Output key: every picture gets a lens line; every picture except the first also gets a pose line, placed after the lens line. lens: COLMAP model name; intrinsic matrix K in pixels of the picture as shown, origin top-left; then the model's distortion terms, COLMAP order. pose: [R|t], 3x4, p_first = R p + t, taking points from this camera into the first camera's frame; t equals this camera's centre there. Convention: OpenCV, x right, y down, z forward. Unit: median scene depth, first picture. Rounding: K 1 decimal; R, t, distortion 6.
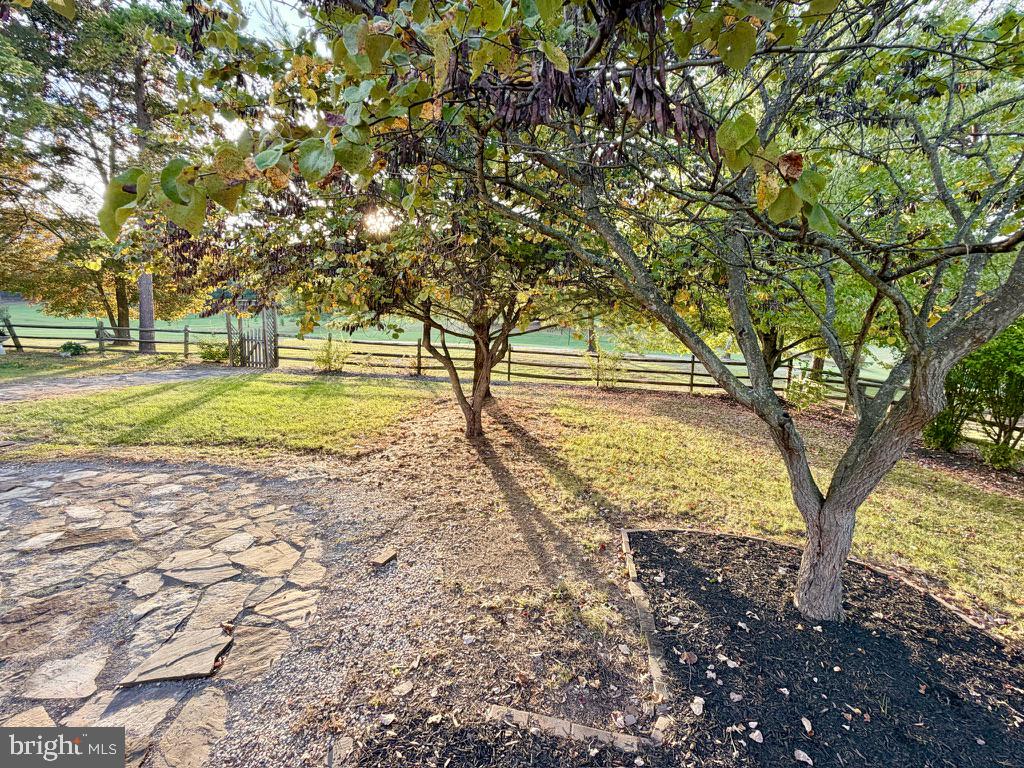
lens RADIAL K [[451.1, 0, 512.0], [0, 451.1, 384.0], [0, 0, 1]] dist [0.001670, -0.000738]
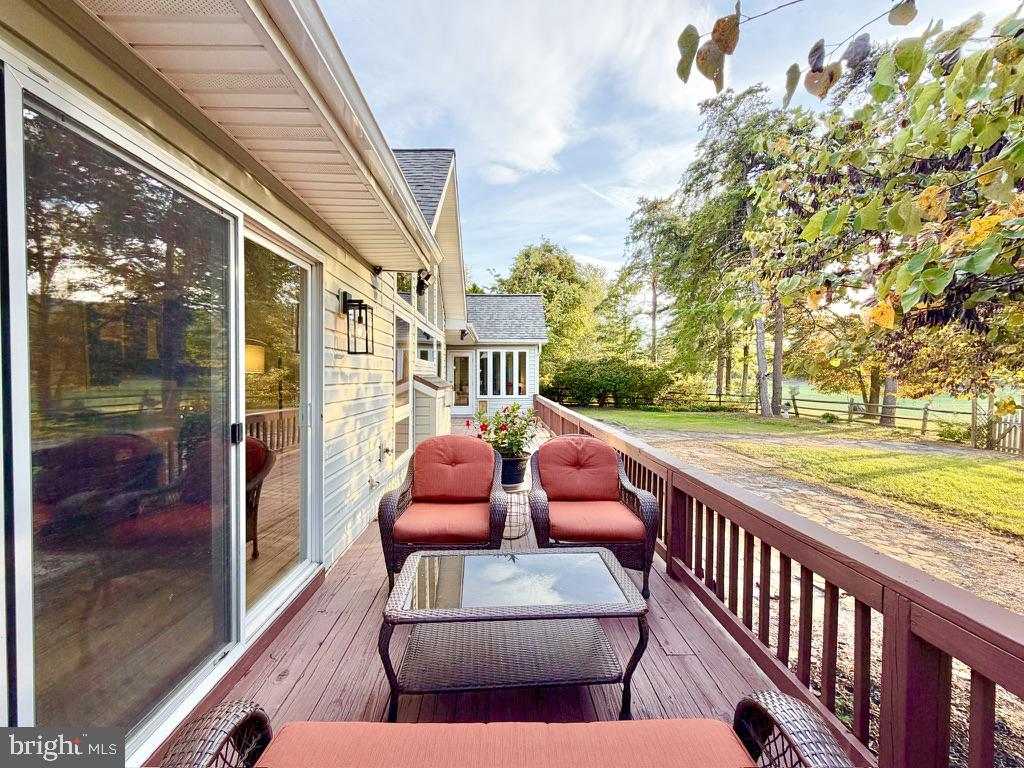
lens RADIAL K [[412.9, 0, 511.6], [0, 412.9, 382.4], [0, 0, 1]] dist [0.003722, -0.000134]
pose [[0.128527, -0.012007, -0.991633, 0.134601], [-0.160133, 0.986554, -0.032700, 0.010263], [0.978692, 0.162996, 0.124876, -0.101597]]
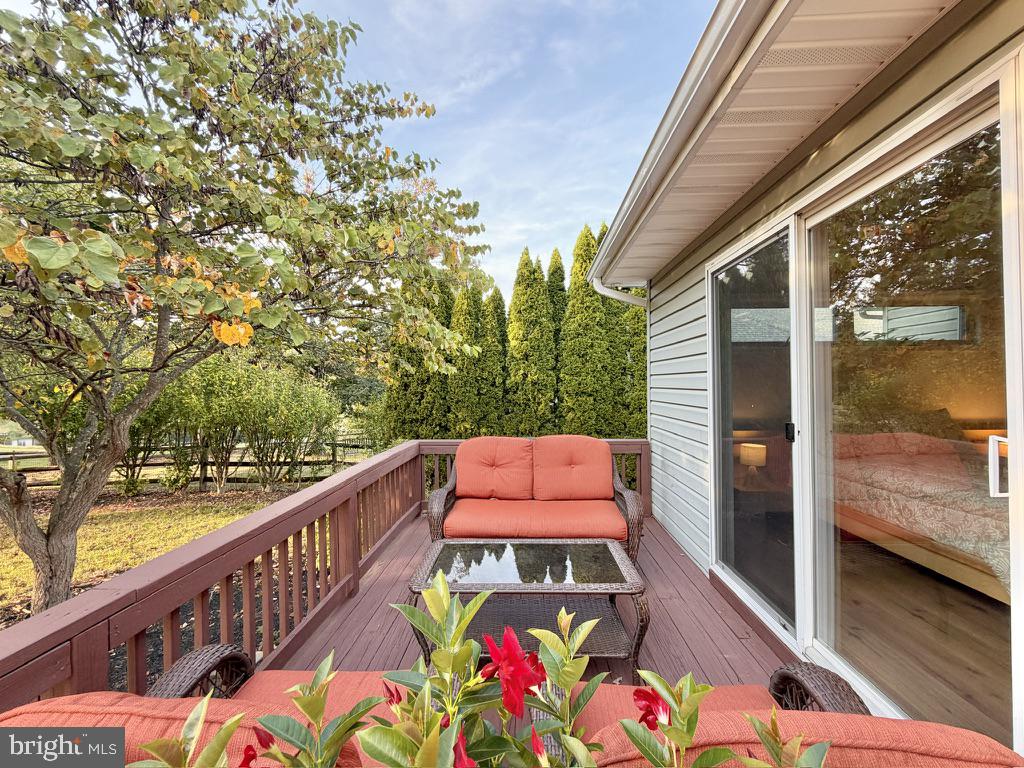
lens RADIAL K [[412.9, 0, 511.6], [0, 412.9, 382.4], [0, 0, 1]] dist [0.003722, -0.000134]
pose [[-0.044918, -0.025409, 0.998667, -0.121067], [0.166215, 0.985552, 0.032551, -0.000040], [-0.985066, 0.167456, -0.040045, -0.077581]]
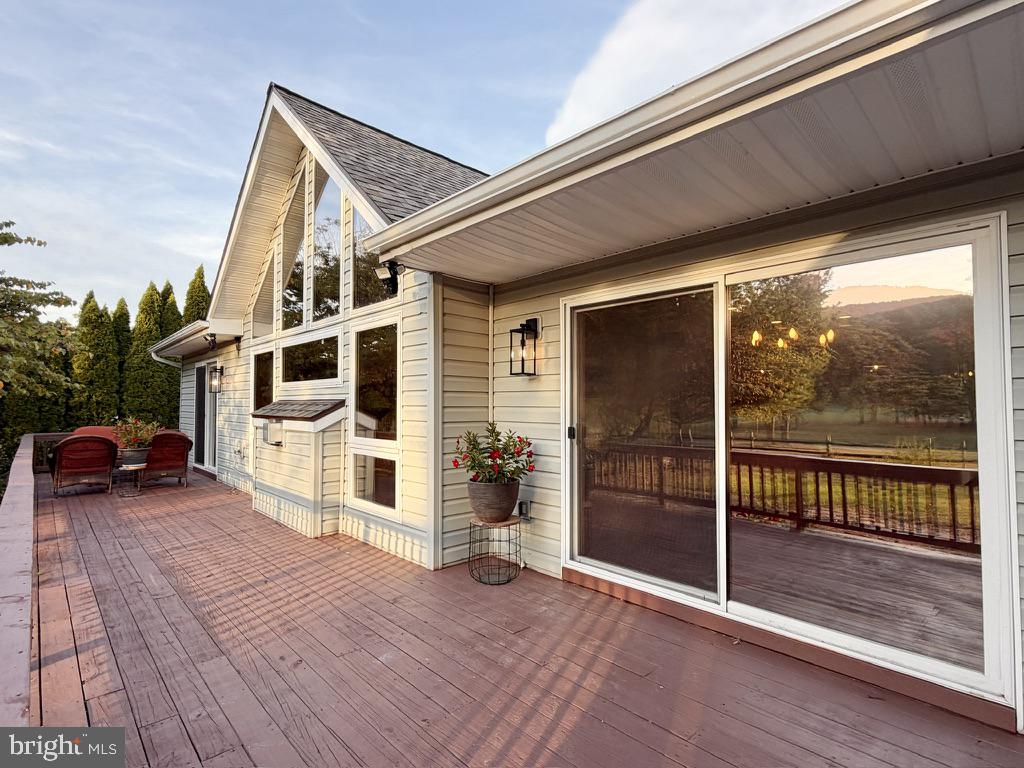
lens RADIAL K [[512.9, 0, 512.0], [0, 512.9, 384.0], [0, 0, 1]] dist [0.000451, -0.000069]
pose [[-0.749667, -0.002173, 0.661812, -0.687134], [0.085687, 0.991259, 0.100316, -0.035554], [-0.656245, 0.131912, -0.742928, 0.054217]]
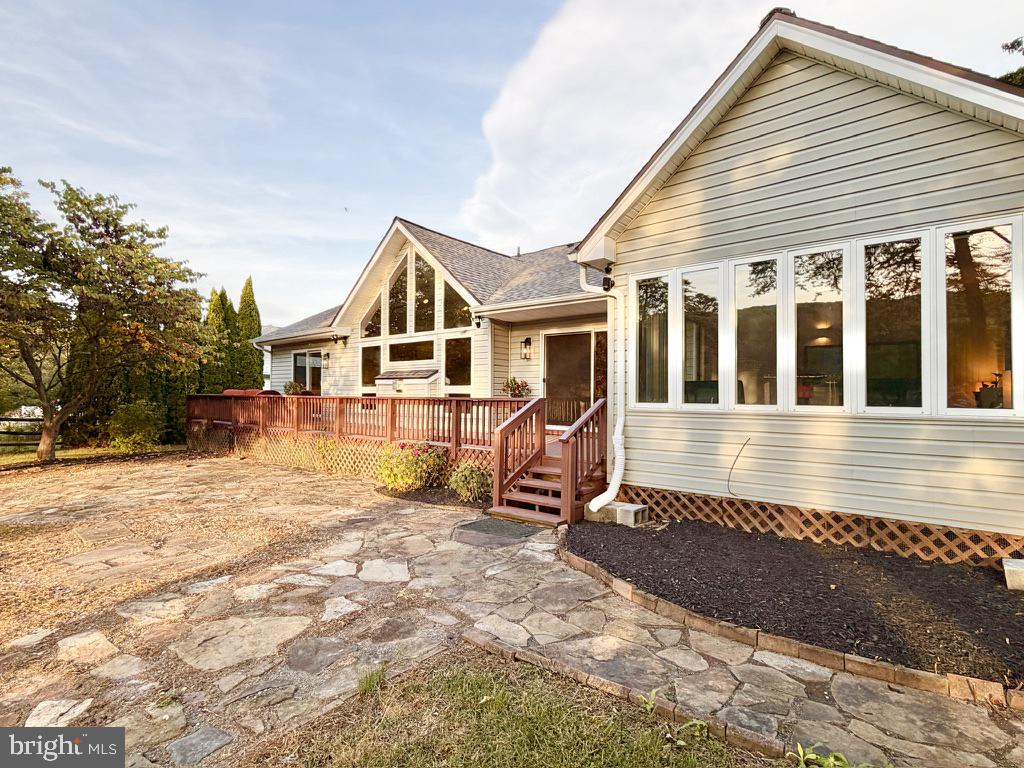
lens RADIAL K [[512.9, 0, 512.0], [0, 512.9, 384.0], [0, 0, 1]] dist [0.000451, -0.000069]
pose [[-0.827448, -0.021912, 0.561114, -0.891559], [0.060067, 0.990051, 0.127240, -0.069009], [-0.558320, 0.138989, -0.817900, 0.435009]]
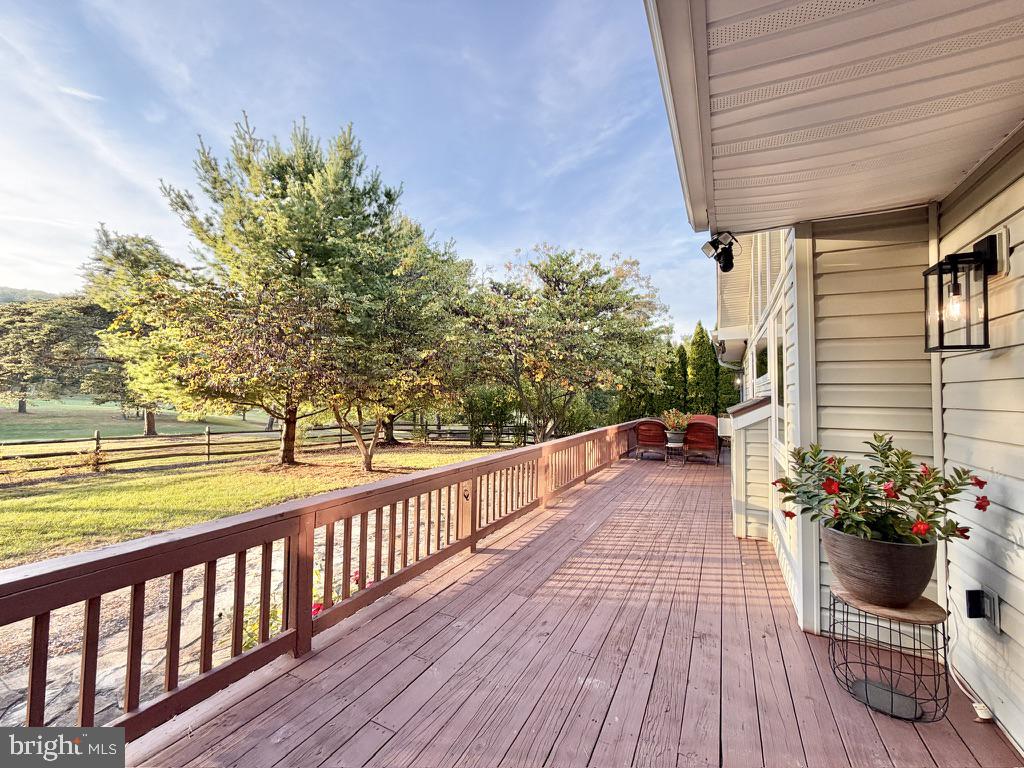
lens RADIAL K [[408.6, 0, 514.8], [0, 408.6, 383.2], [0, 0, 1]] dist [0.001409, 0.000061]
pose [[0.366388, 0.006524, 0.930439, -0.665588], [0.151203, 0.986266, -0.066456, -0.015038], [-0.918094, 0.165034, 0.360370, -0.073578]]
